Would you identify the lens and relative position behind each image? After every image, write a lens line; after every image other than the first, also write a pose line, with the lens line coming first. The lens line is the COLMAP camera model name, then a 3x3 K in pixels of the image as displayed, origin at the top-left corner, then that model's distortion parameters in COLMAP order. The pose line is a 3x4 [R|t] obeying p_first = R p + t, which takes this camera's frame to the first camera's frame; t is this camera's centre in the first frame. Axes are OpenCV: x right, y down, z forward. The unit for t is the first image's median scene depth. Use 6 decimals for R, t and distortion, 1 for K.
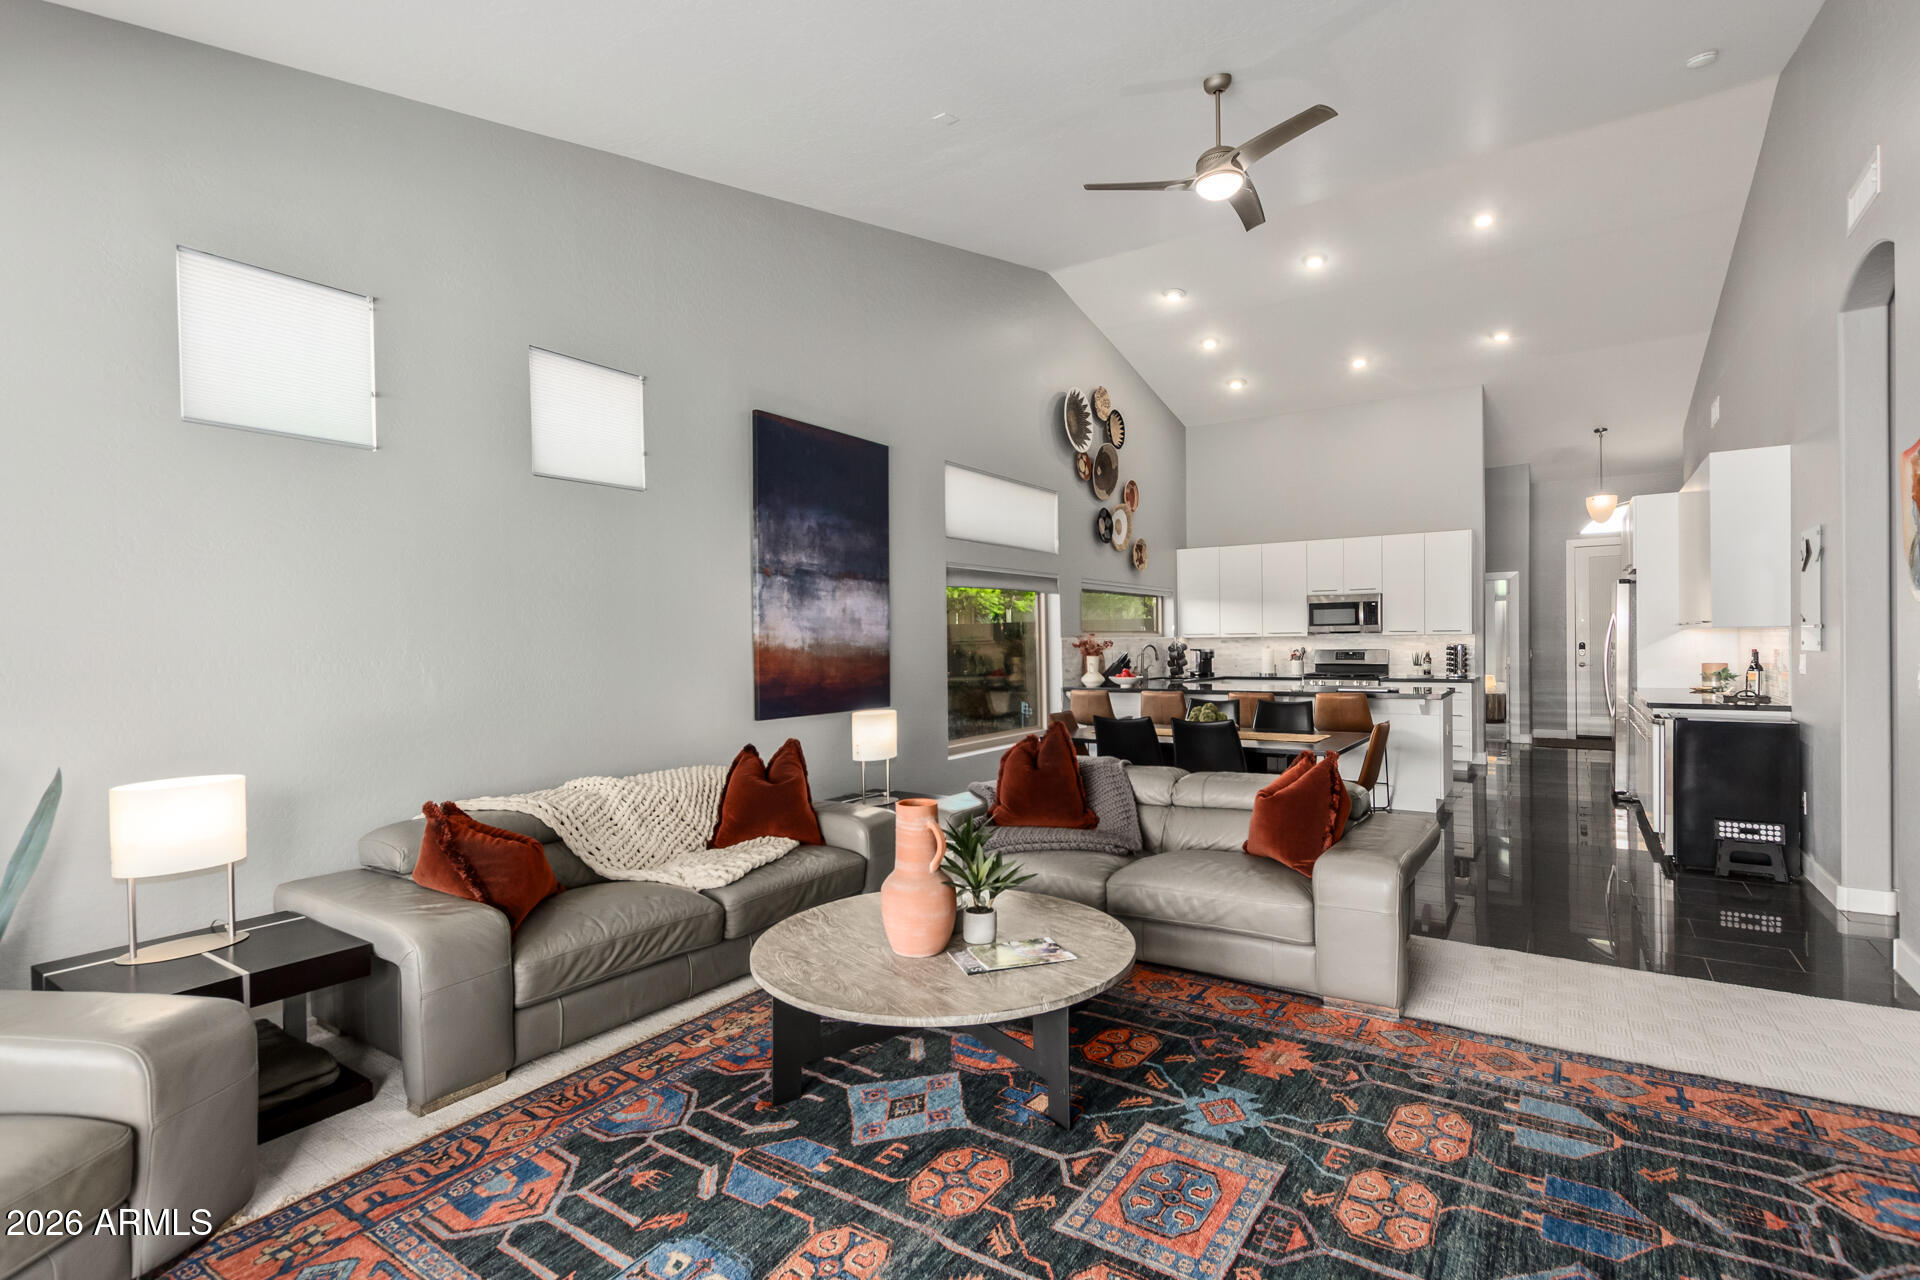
lens RADIAL K [[891.8, 0, 950.7], [0, 891.8, 643.7], [0, 0, 1]] dist [-0.000980, -0.000022]
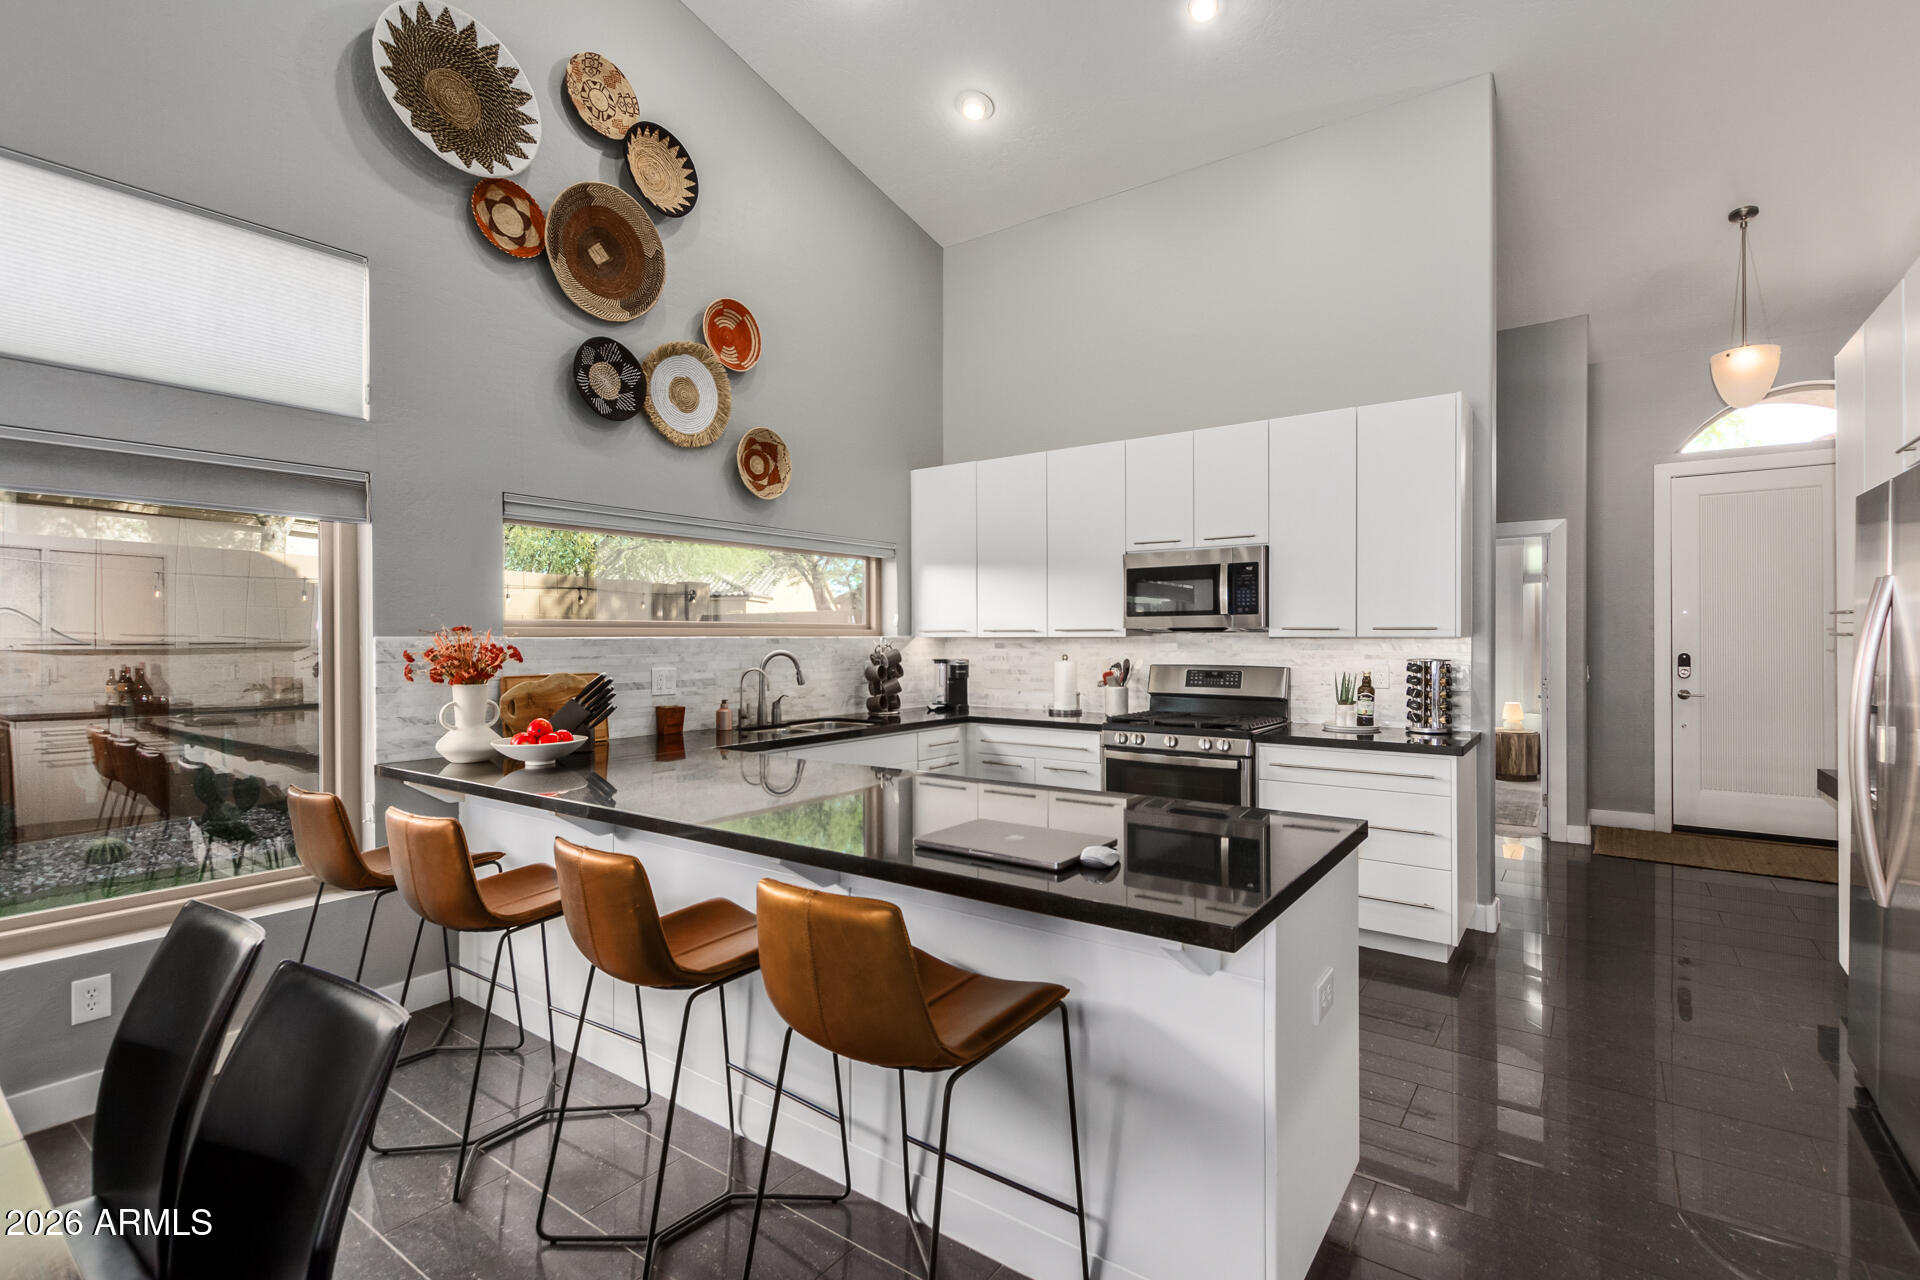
lens RADIAL K [[890.0, 0, 959.0], [0, 890.0, 635.2], [0, 0, 1]] dist [0.004152, -0.000460]
pose [[0.999761, 0.009271, -0.019801, 0.331816], [-0.009320, 0.999954, -0.002387, -0.007725], [0.019778, 0.002571, 0.999801, 0.535337]]
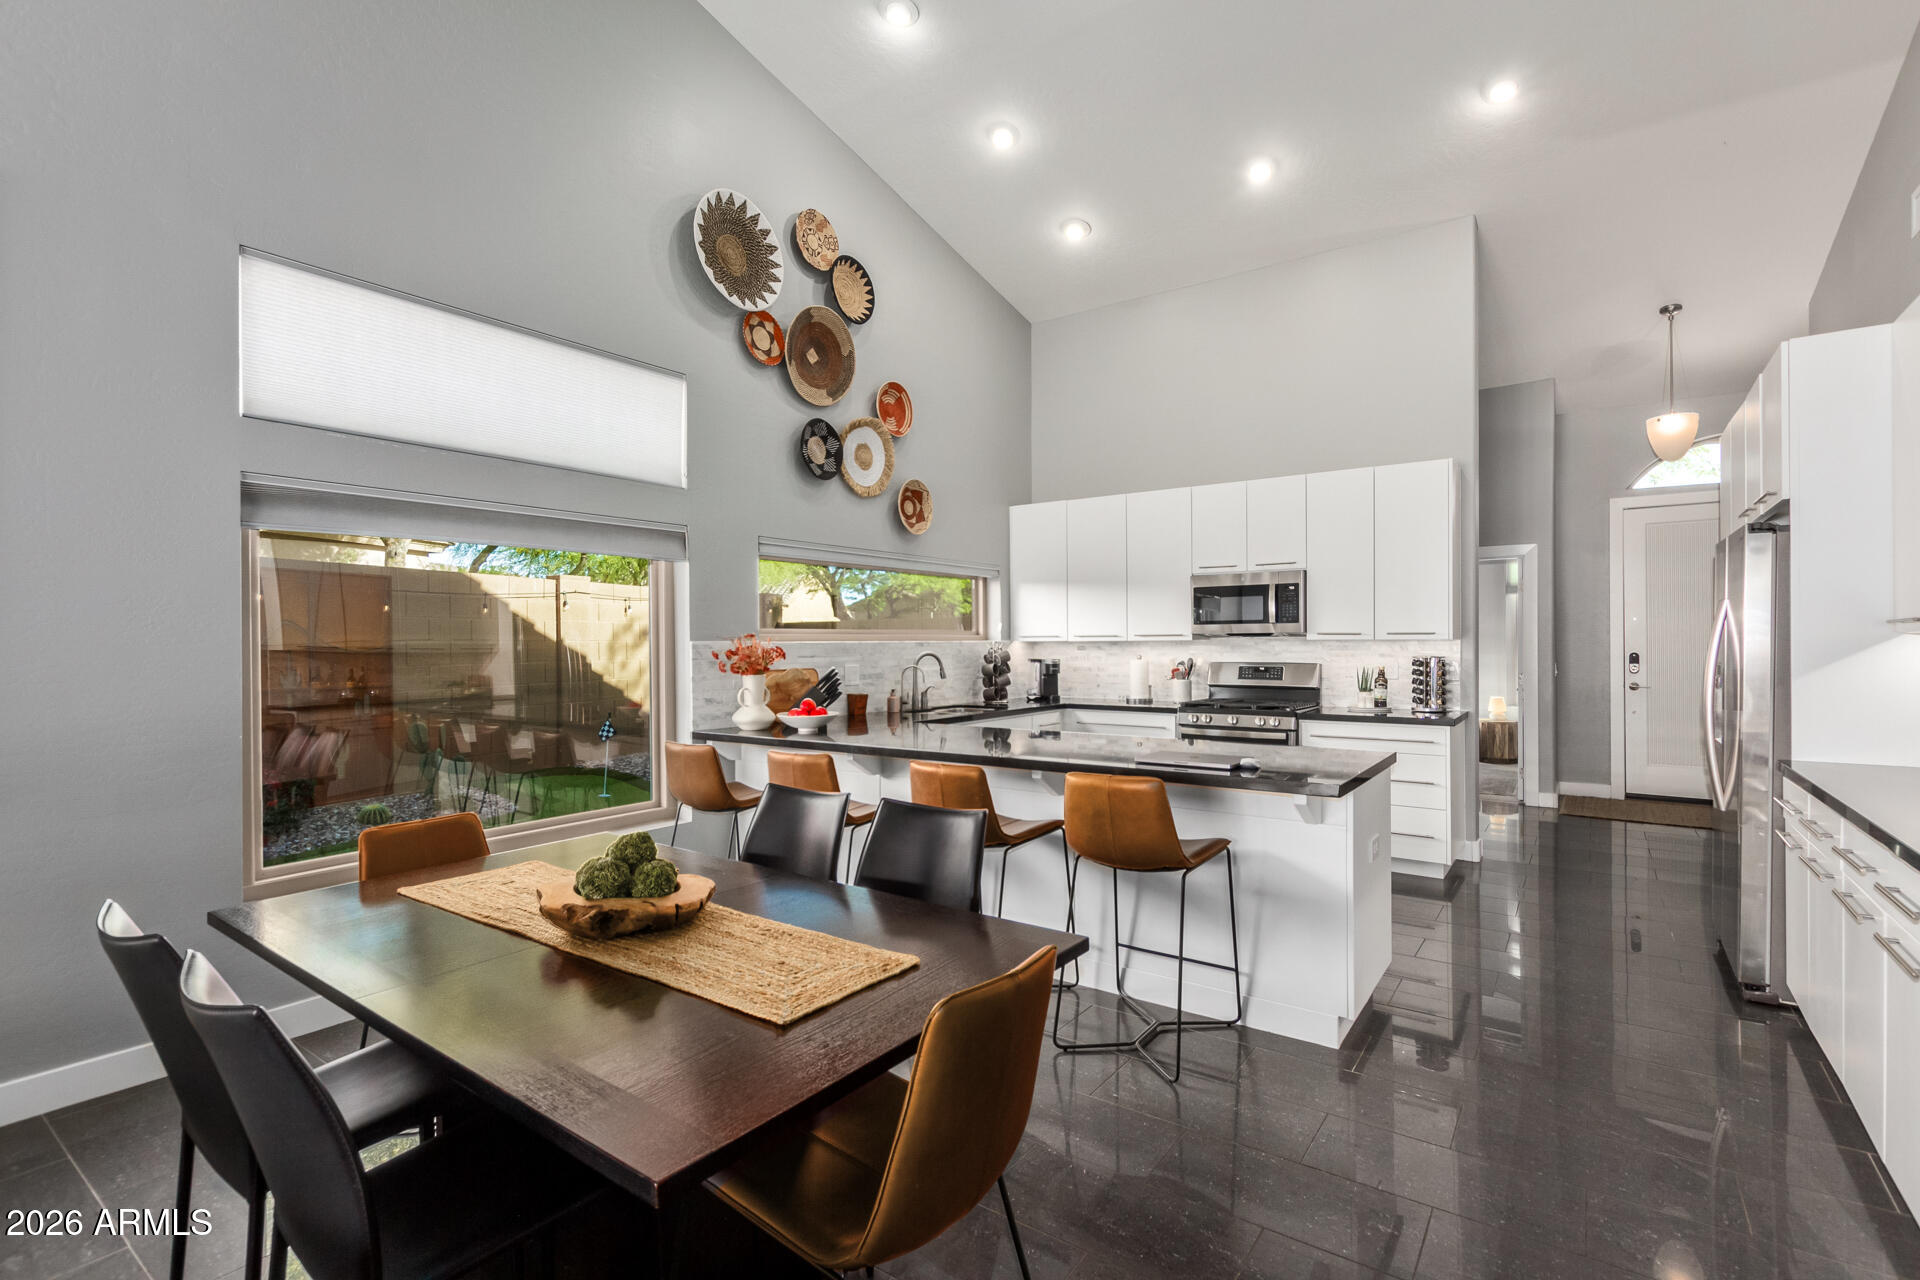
lens RADIAL K [[892.0, 0, 960.0], [0, 892.0, 640.0], [0, 0, 1]] dist [0.001631, 0.000888]
pose [[0.999925, 0.006549, -0.010345, 0.254478], [-0.006577, 0.999975, -0.002641, -0.006389], [0.010327, 0.002709, 0.999943, 0.392461]]
